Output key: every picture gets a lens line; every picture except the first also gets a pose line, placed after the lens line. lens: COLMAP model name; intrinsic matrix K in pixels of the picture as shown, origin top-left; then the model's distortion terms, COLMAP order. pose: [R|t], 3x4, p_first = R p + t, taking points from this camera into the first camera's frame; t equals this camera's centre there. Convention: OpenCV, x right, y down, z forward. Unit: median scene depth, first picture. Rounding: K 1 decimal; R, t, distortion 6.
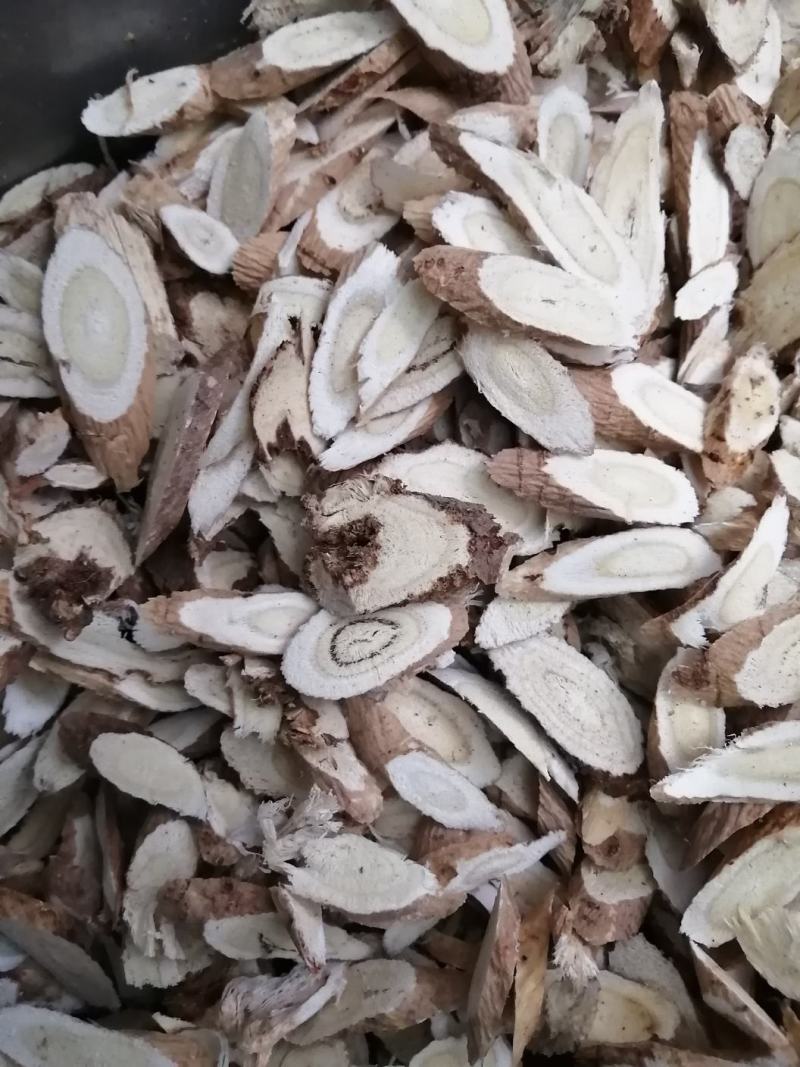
lens RADIAL K [[826.1, 0, 400.0], [0, 826.1, 533.5], [0, 0, 1]] dist [0.007120, -0.079520]
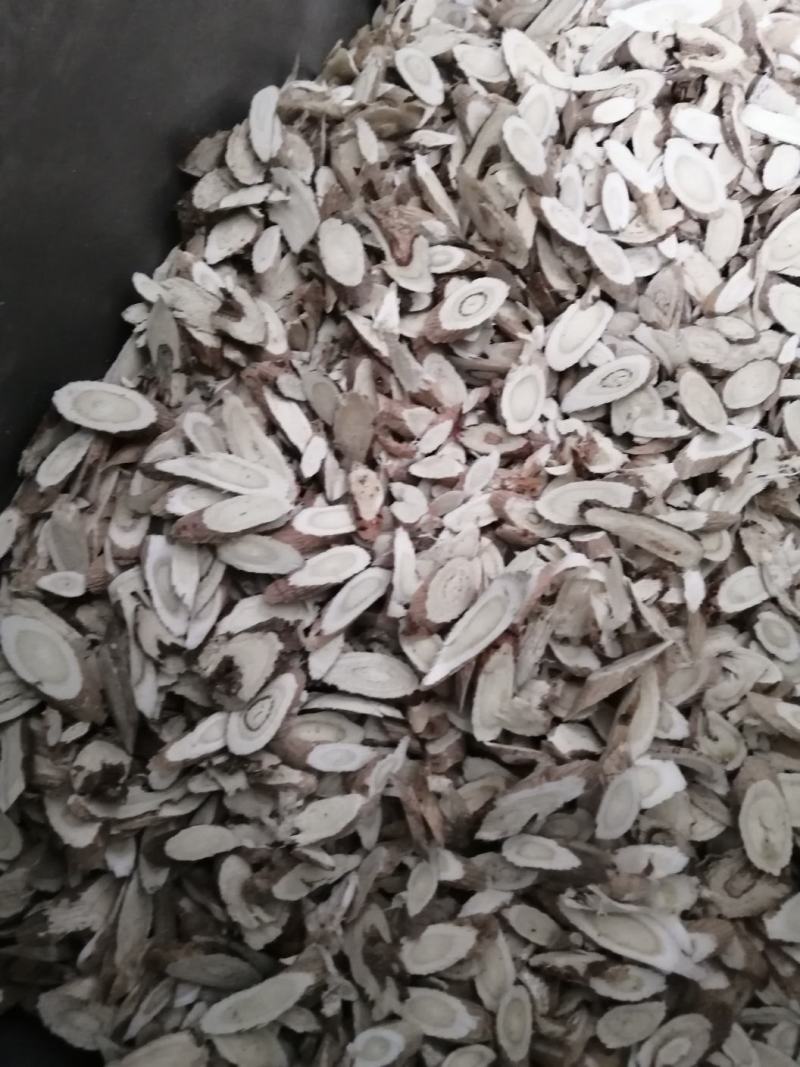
lens RADIAL K [[840.6, 0, 422.0], [0, 840.6, 532.2], [0, 0, 1]] dist [0.009957, -0.084801]
pose [[0.812130, -0.549698, 0.195645, 0.106061], [0.567335, 0.822272, -0.044715, 0.084319], [-0.136293, 0.147310, 0.979655, -0.969957]]
